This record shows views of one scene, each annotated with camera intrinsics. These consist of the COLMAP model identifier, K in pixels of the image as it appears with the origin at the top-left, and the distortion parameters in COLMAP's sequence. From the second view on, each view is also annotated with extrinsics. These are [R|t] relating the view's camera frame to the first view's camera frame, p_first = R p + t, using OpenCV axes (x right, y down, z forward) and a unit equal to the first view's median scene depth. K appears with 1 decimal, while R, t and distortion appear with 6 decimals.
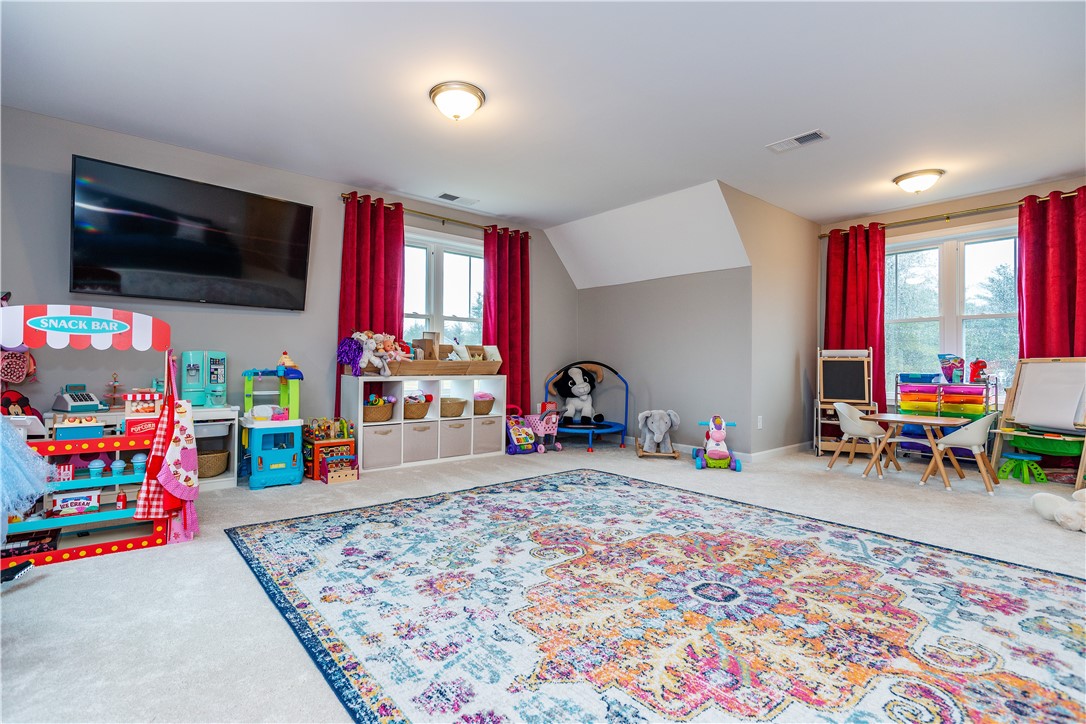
lens RADIAL K [[484.9, 0, 543.0], [0, 484.9, 362.0], [0, 0, 1]] dist [-0.010373, 0.004701]
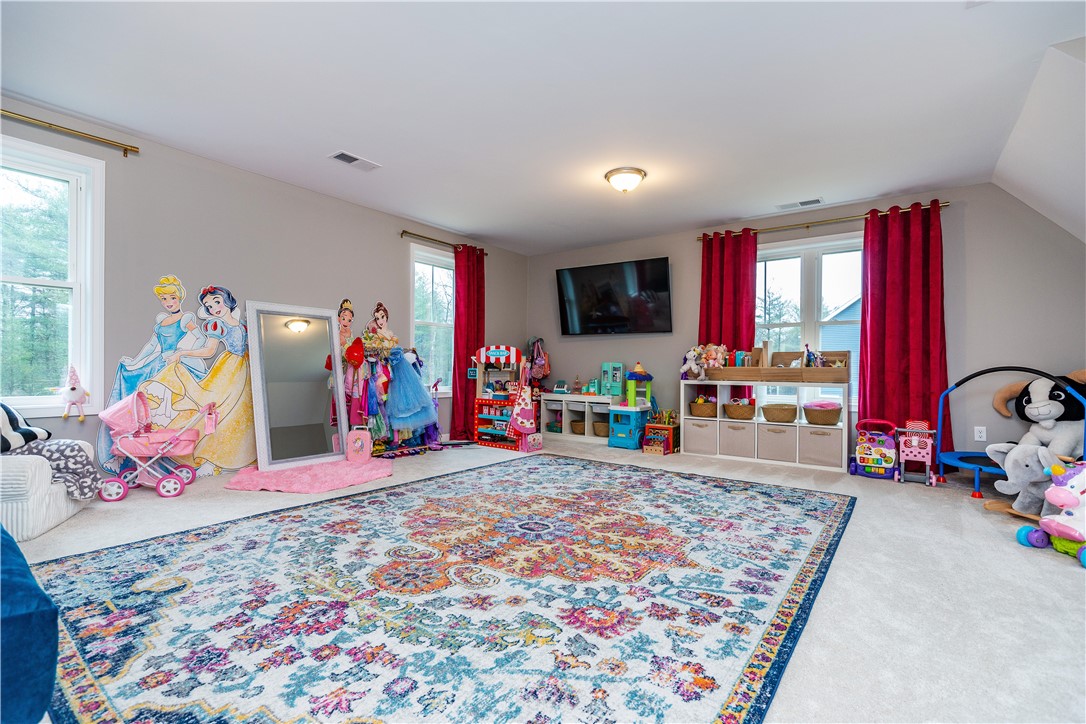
lens RADIAL K [[484.9, 0, 543.0], [0, 484.9, 362.0], [0, 0, 1]] dist [-0.010373, 0.004701]
pose [[0.274237, -0.020546, -0.961443, 1.354854], [-0.002798, 0.999750, -0.022163, 0.020565], [0.961658, 0.008768, 0.274111, 0.493108]]
